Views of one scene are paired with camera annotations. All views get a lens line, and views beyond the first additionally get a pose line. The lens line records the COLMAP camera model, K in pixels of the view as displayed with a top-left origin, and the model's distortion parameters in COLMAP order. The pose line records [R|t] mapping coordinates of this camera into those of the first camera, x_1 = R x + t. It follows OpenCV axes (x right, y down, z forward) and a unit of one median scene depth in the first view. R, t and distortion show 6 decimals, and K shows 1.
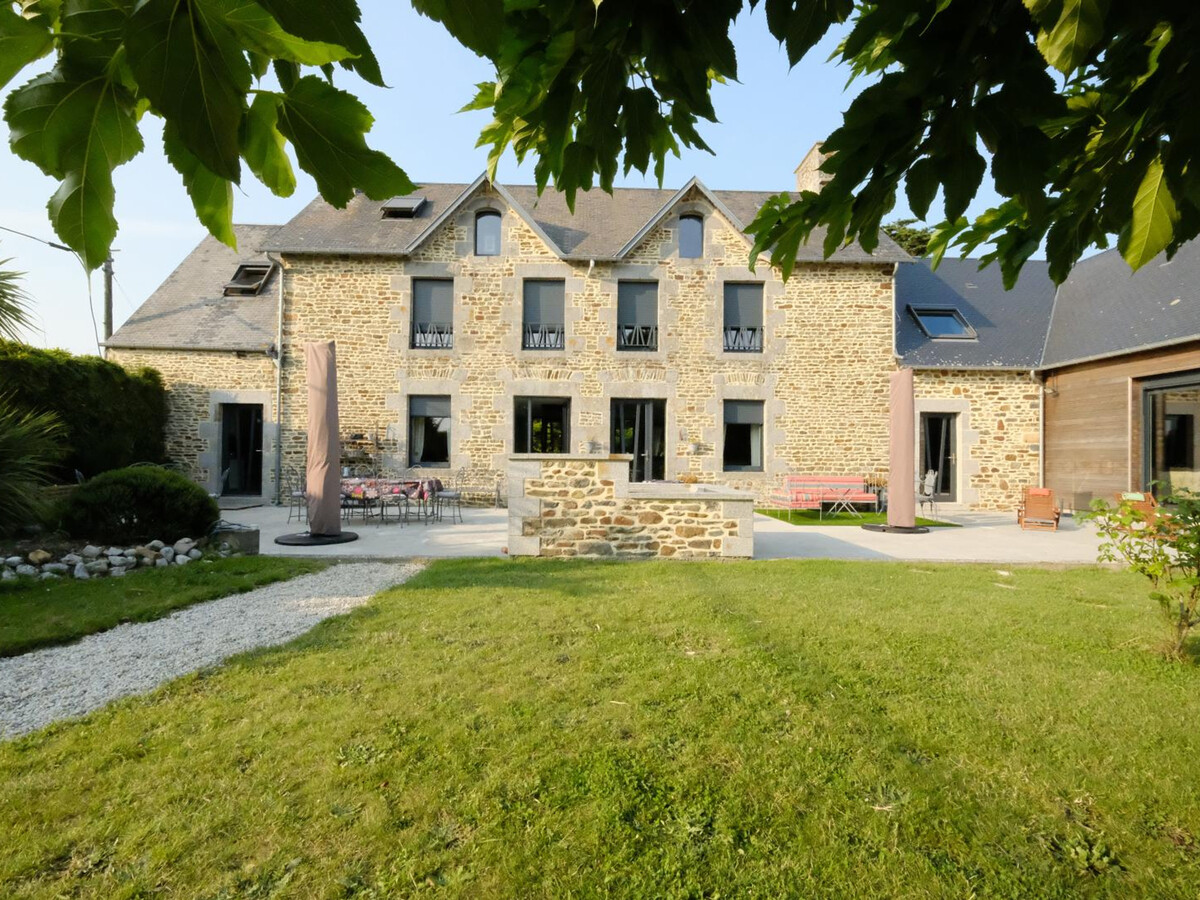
lens RADIAL K [[583.6, 0, 599.5], [0, 583.6, 454.4], [0, 0, 1]] dist [-0.003553, -0.000870]
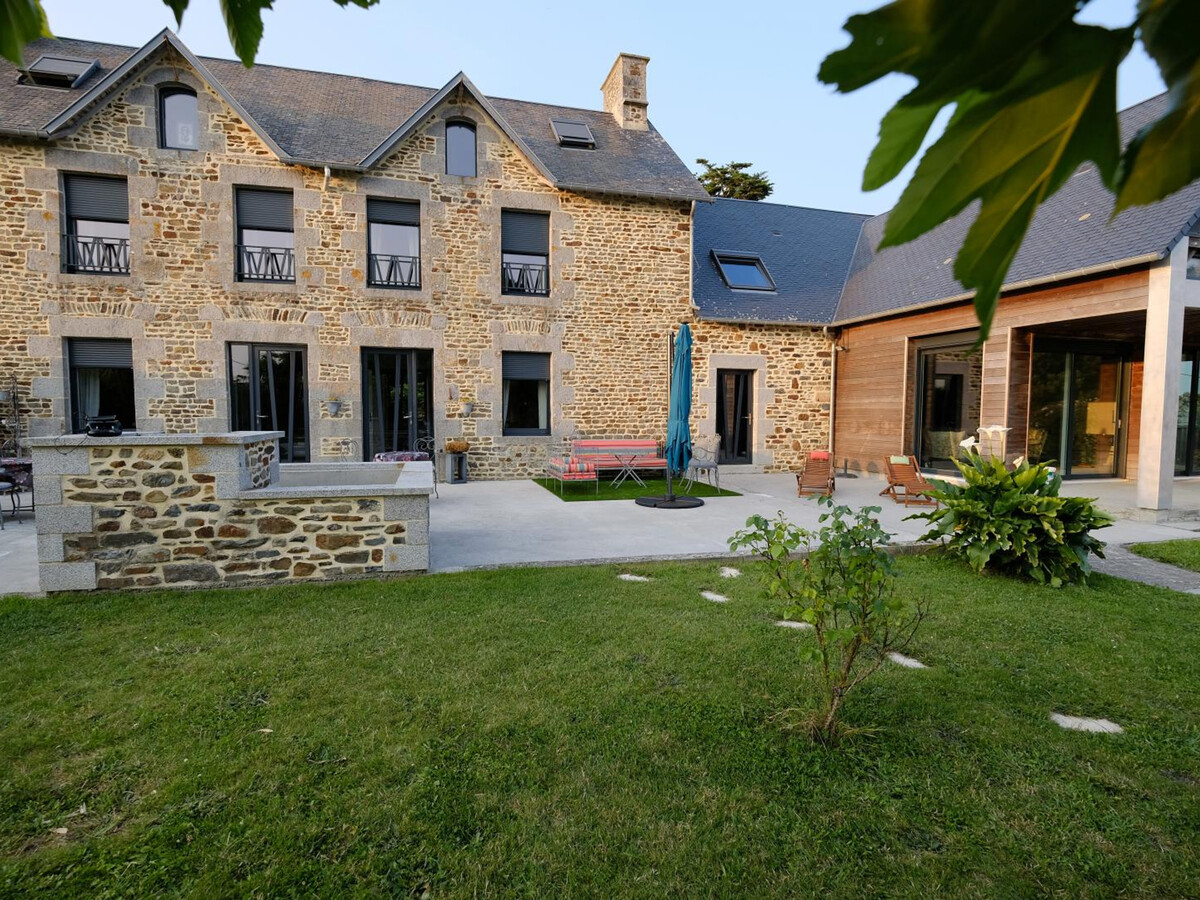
lens RADIAL K [[620.1, 0, 598.8], [0, 620.1, 454.7], [0, 0, 1]] dist [-0.004821, -0.001860]
pose [[0.970414, -0.021594, 0.240478, 0.129687], [0.002246, 0.996757, 0.080441, -0.016289], [-0.241435, -0.077521, 0.967316, 0.082814]]
